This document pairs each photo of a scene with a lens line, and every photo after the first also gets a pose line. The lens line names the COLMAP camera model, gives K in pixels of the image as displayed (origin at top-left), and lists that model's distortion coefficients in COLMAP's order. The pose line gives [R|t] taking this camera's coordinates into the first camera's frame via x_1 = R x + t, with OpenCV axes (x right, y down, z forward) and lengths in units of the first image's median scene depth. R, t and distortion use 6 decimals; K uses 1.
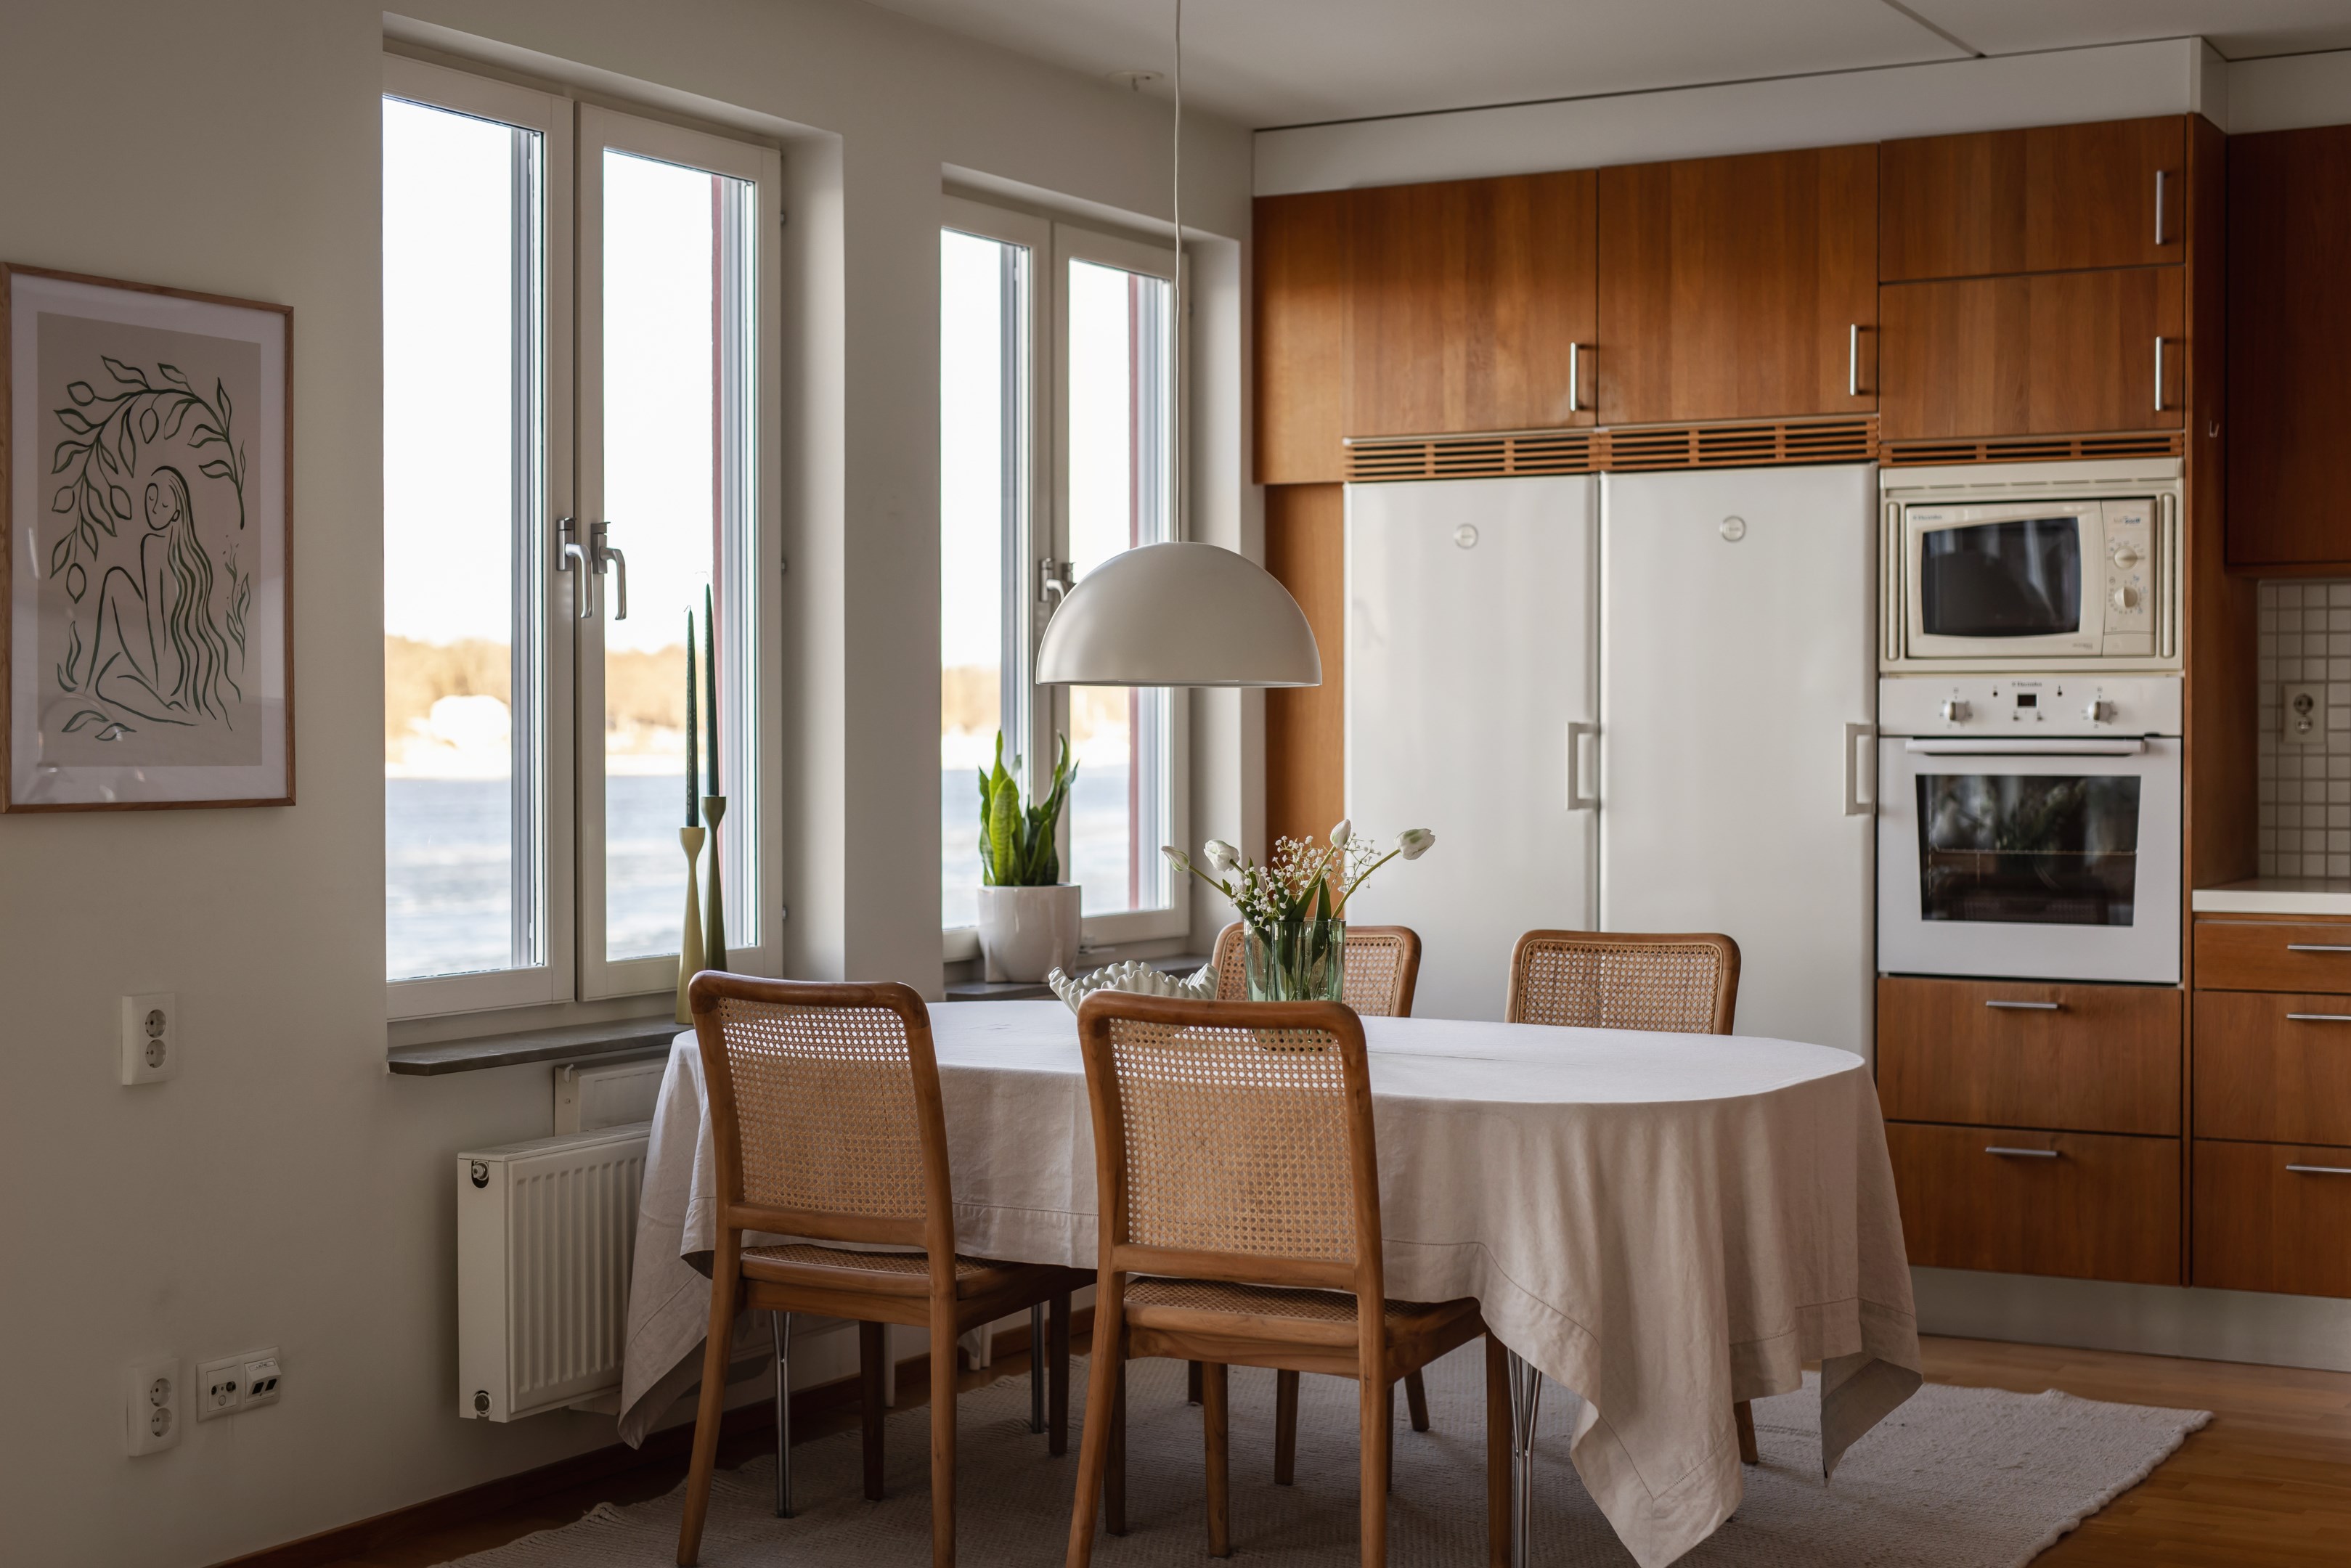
lens RADIAL K [[3307.9, 0, 1180.0], [0, 3307.9, 765.6], [0, 0, 1]] dist [0.002291, 0.000000]
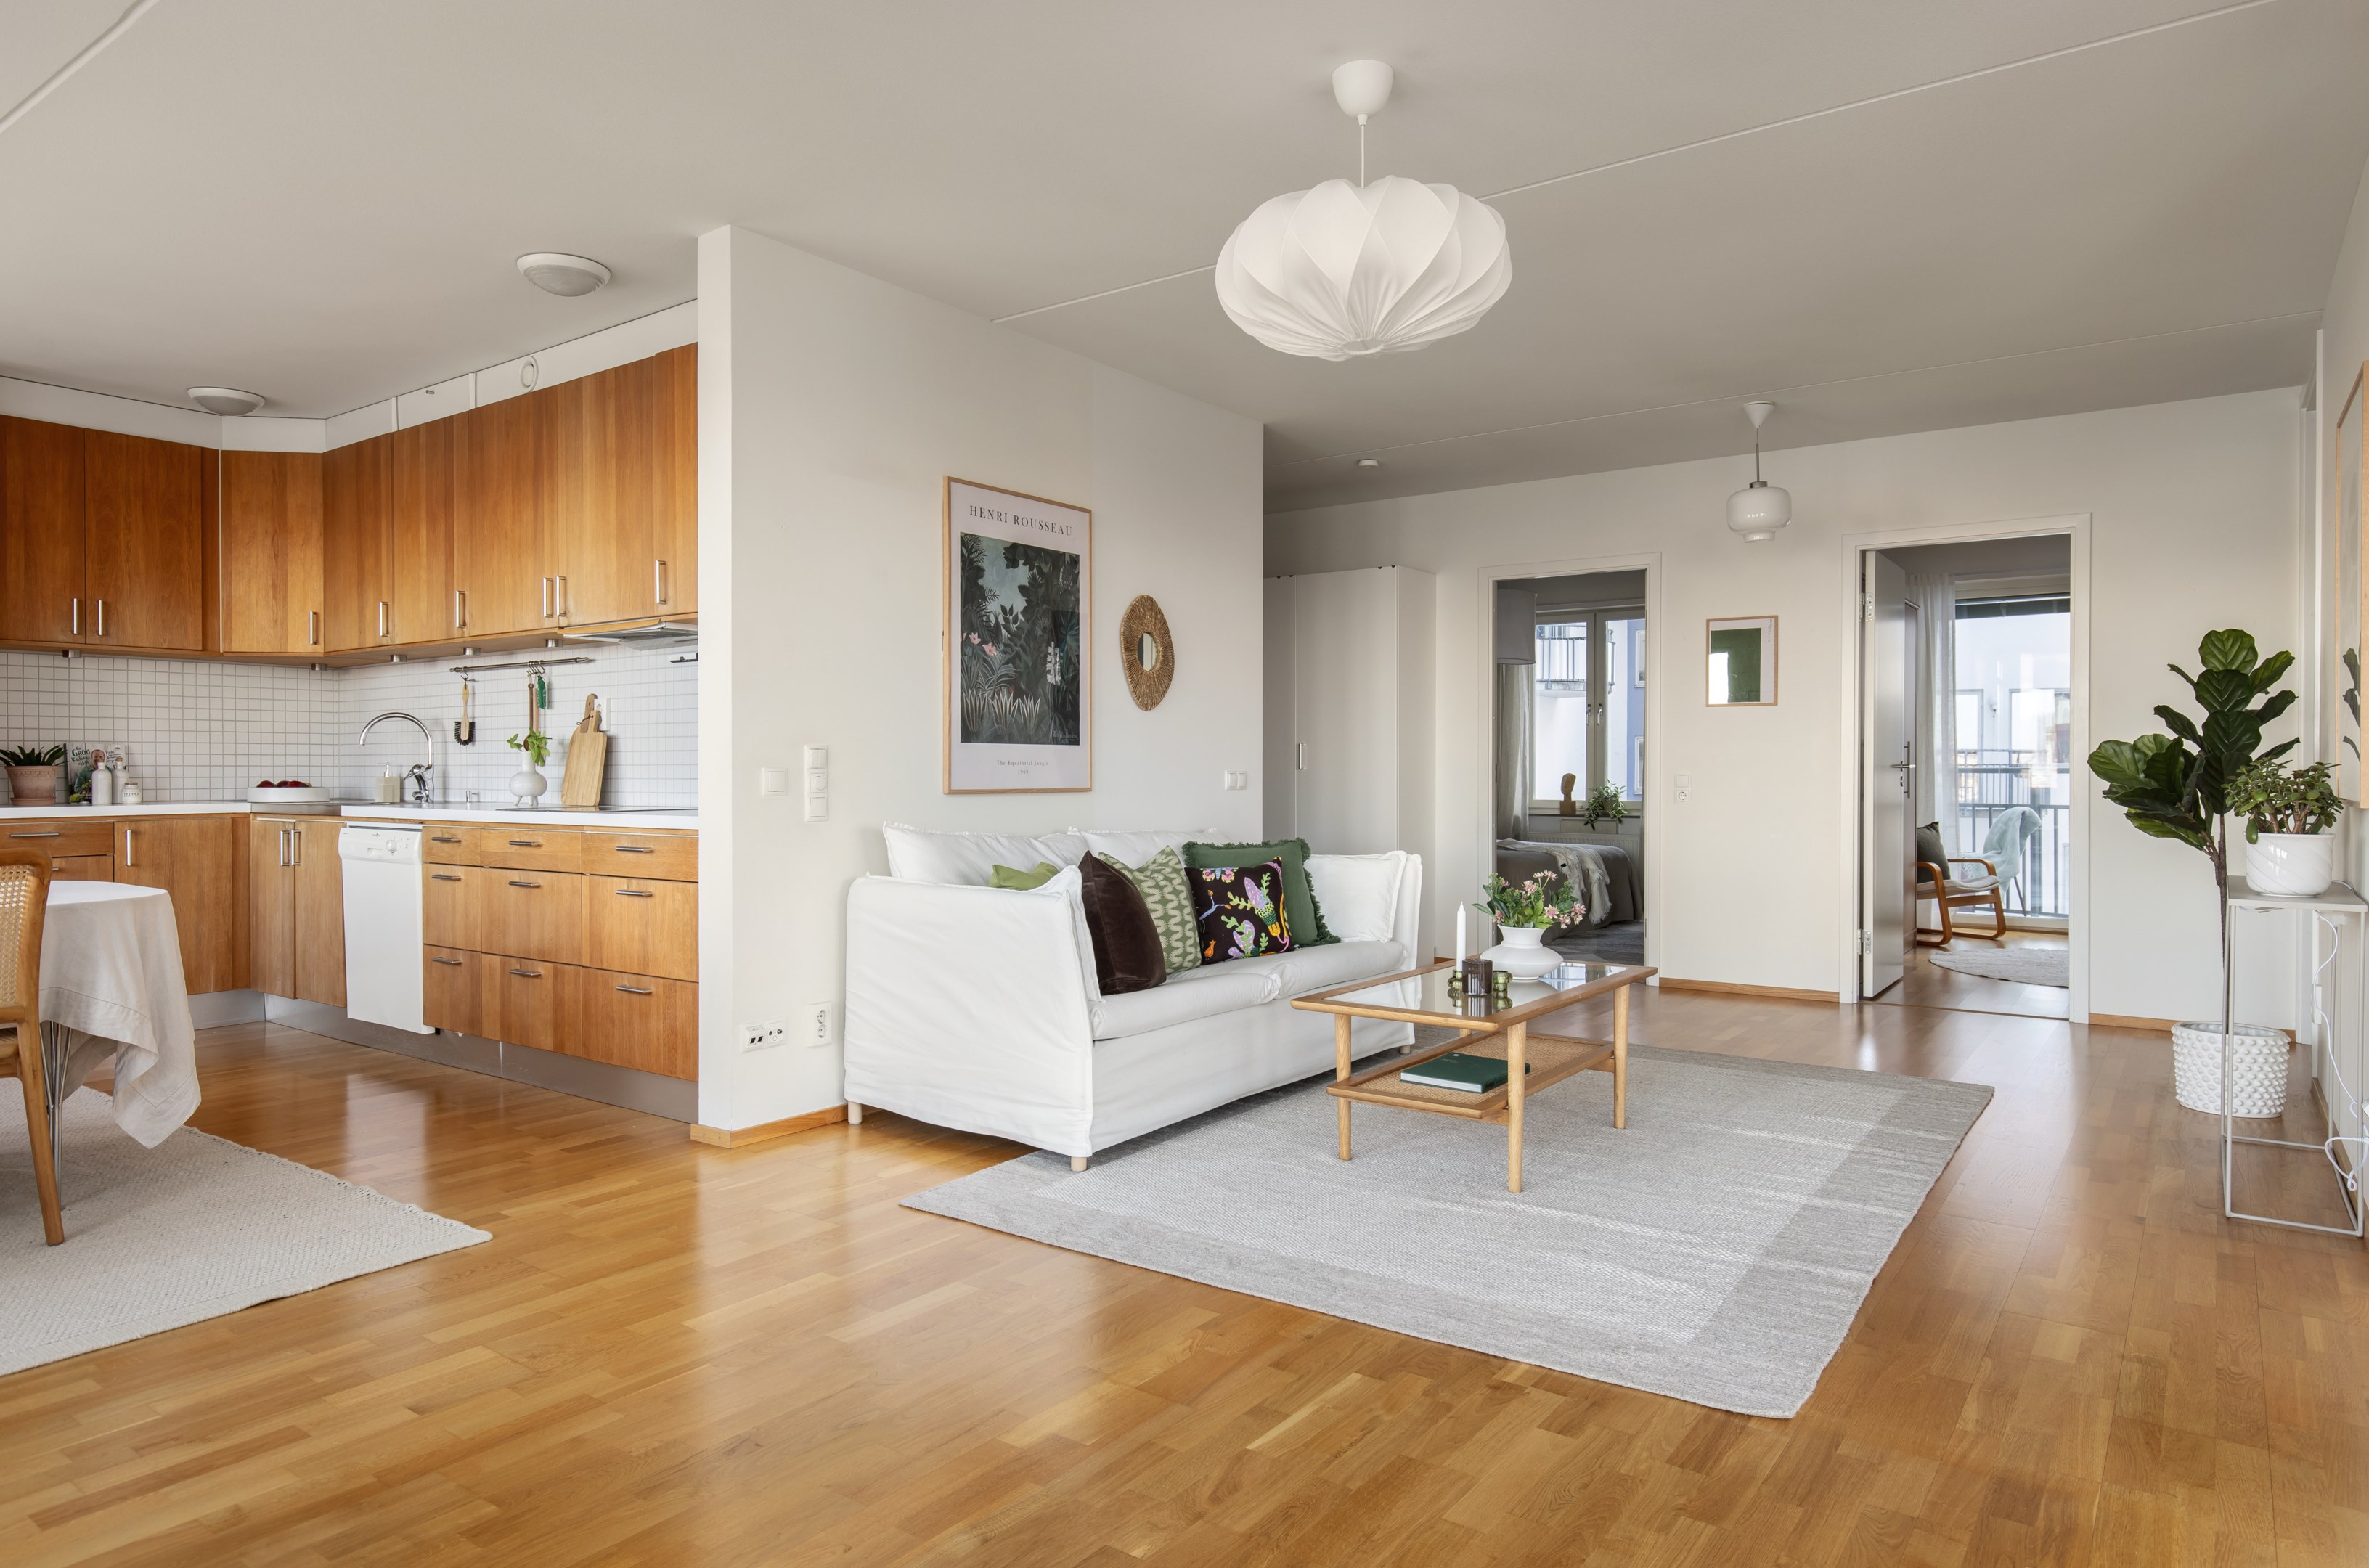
lens RADIAL K [[1410.6, 0, 1182.5], [0, 1410.6, 778.1], [0, 0, 1]] dist [0.003931, -0.001656]
pose [[0.106068, -0.004967, 0.994347, -0.437073], [0.014621, 0.999887, 0.003435, 0.030154], [-0.994251, 0.014174, 0.106128, 0.244268]]
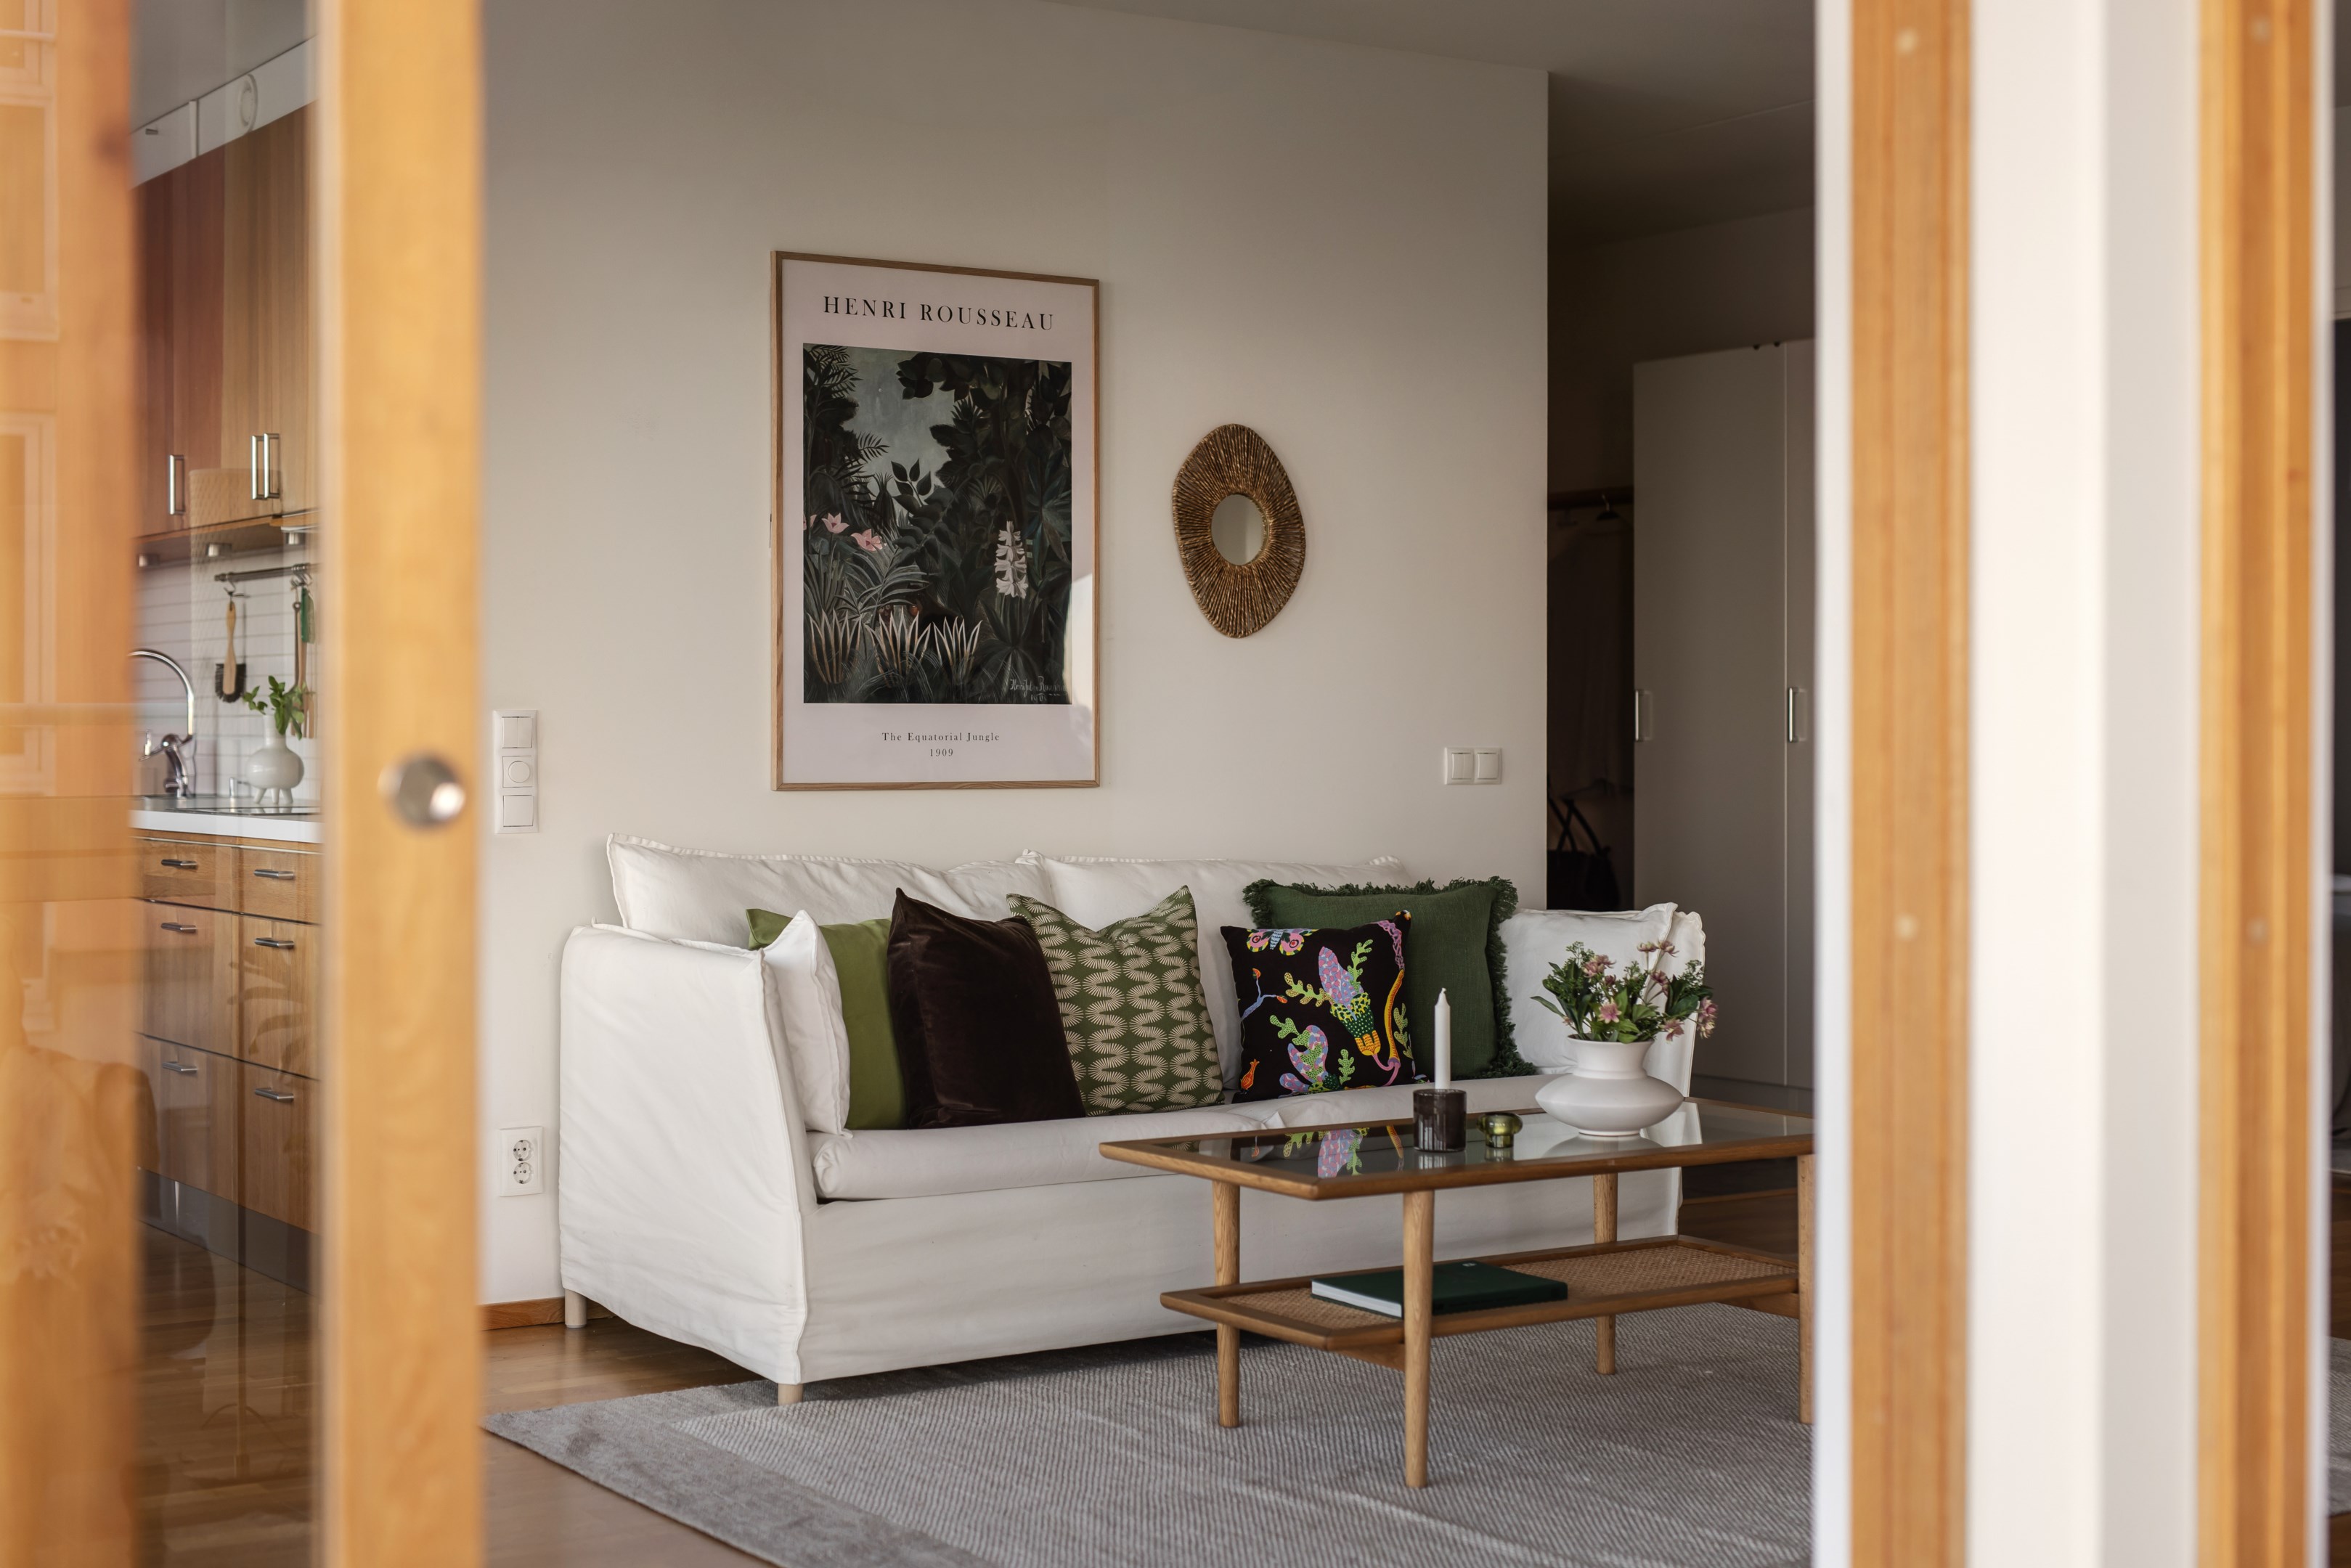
lens RADIAL K [[3307.9, 0, 1188.1], [0, 3307.9, 755.8], [0, 0, 1]] dist [0.002291, 0.000000]
pose [[0.449554, -0.007481, 0.893222, -0.575852], [0.012789, 0.999916, 0.001938, 0.028028], [-0.893162, 0.010552, 0.449612, -0.145532]]
